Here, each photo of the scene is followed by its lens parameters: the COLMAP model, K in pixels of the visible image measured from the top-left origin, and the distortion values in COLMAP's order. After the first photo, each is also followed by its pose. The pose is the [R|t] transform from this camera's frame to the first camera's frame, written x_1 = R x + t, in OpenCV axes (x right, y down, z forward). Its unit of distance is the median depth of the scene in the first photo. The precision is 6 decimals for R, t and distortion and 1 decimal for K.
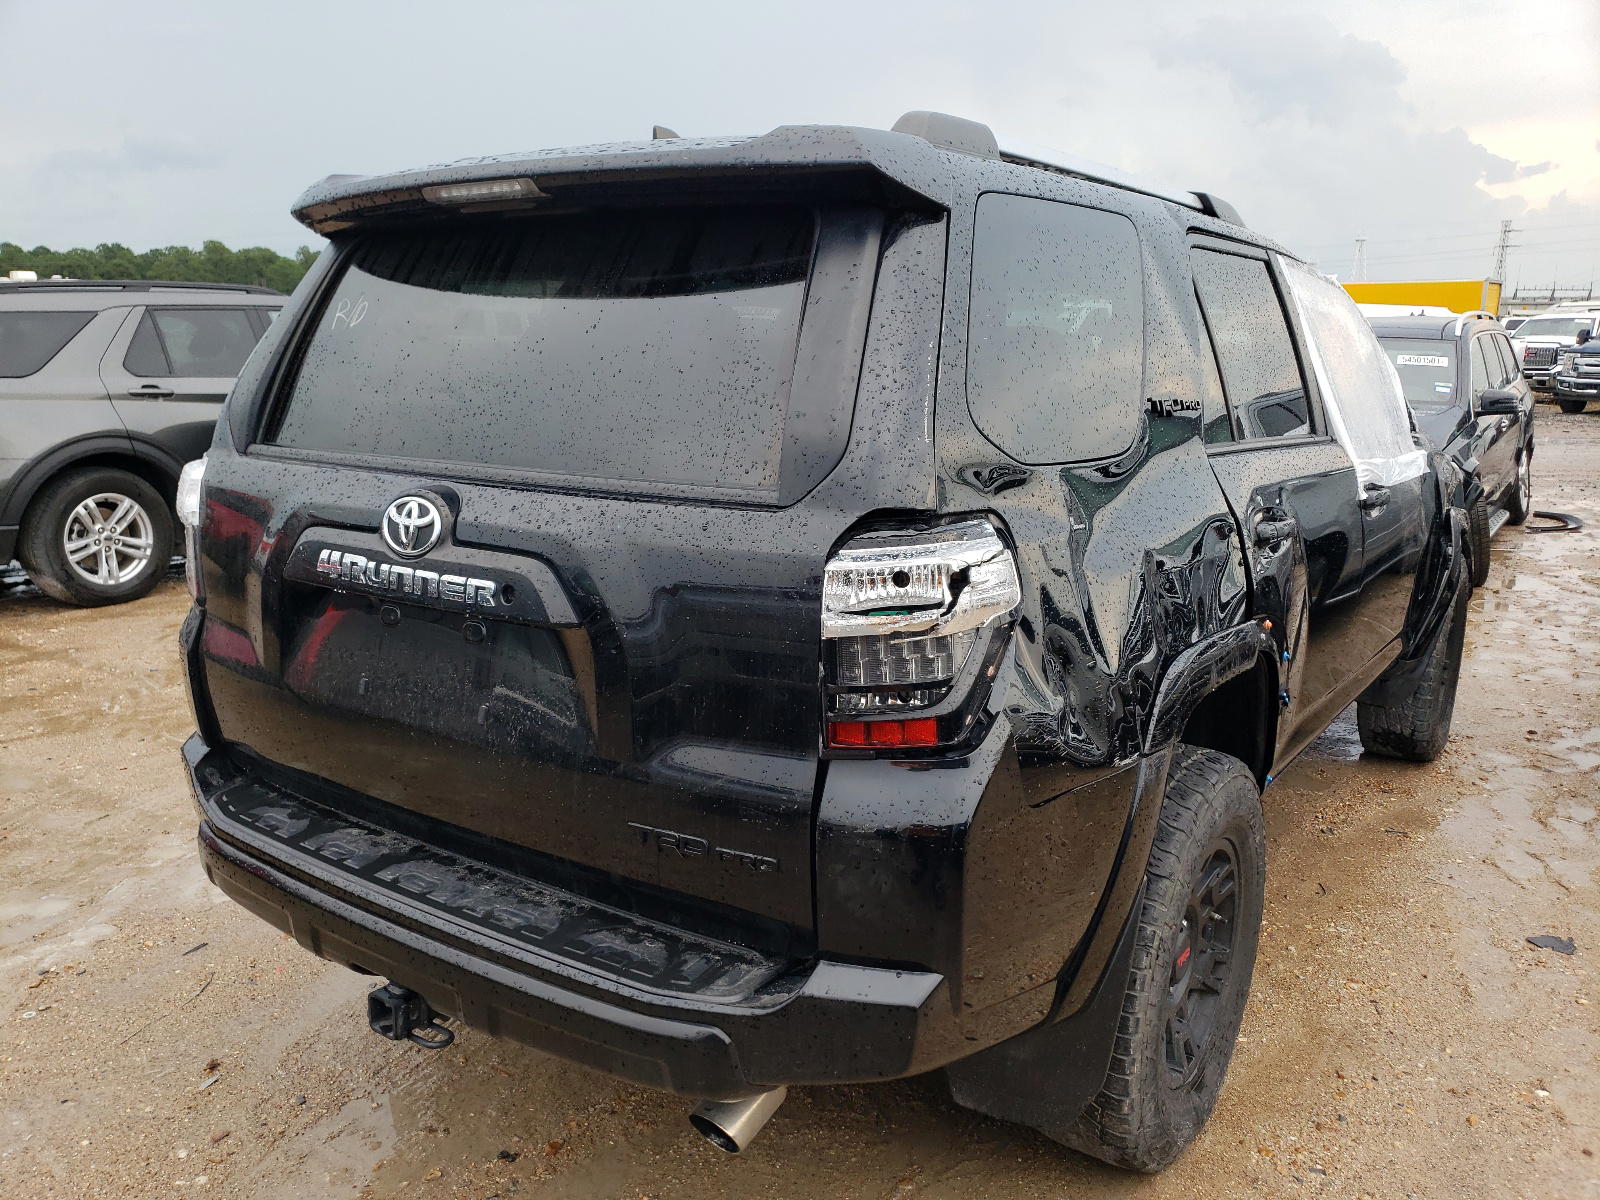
lens RADIAL K [[1189.1, 0, 800.0], [0, 1189.1, 600.0], [0, 0, 1]] dist [0.001263, 0.001202]
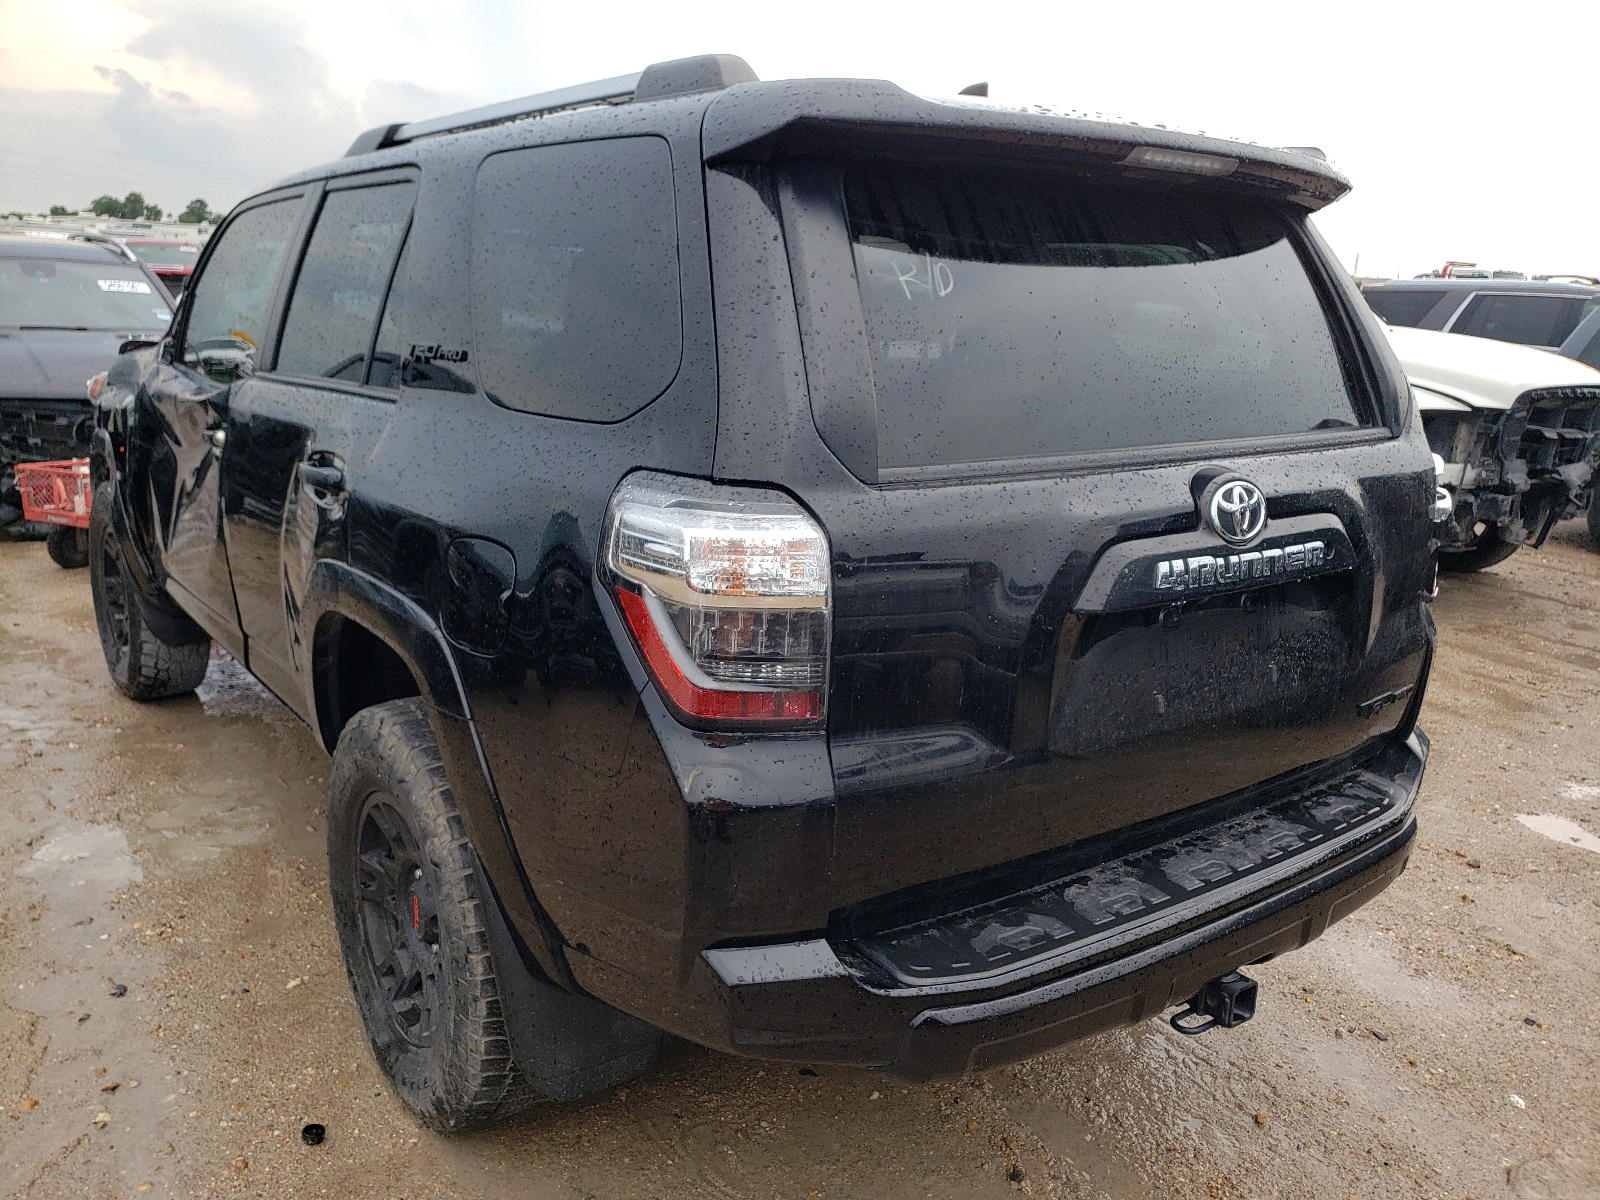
lens RADIAL K [[1189.1, 0, 800.0], [0, 1189.1, 600.0], [0, 0, 1]] dist [0.001263, 0.001202]
pose [[0.372791, -0.232681, 0.898268, -1.310095], [0.176303, 0.968177, 0.177622, -0.221147], [-0.911013, 0.092151, 0.401950, 0.909818]]
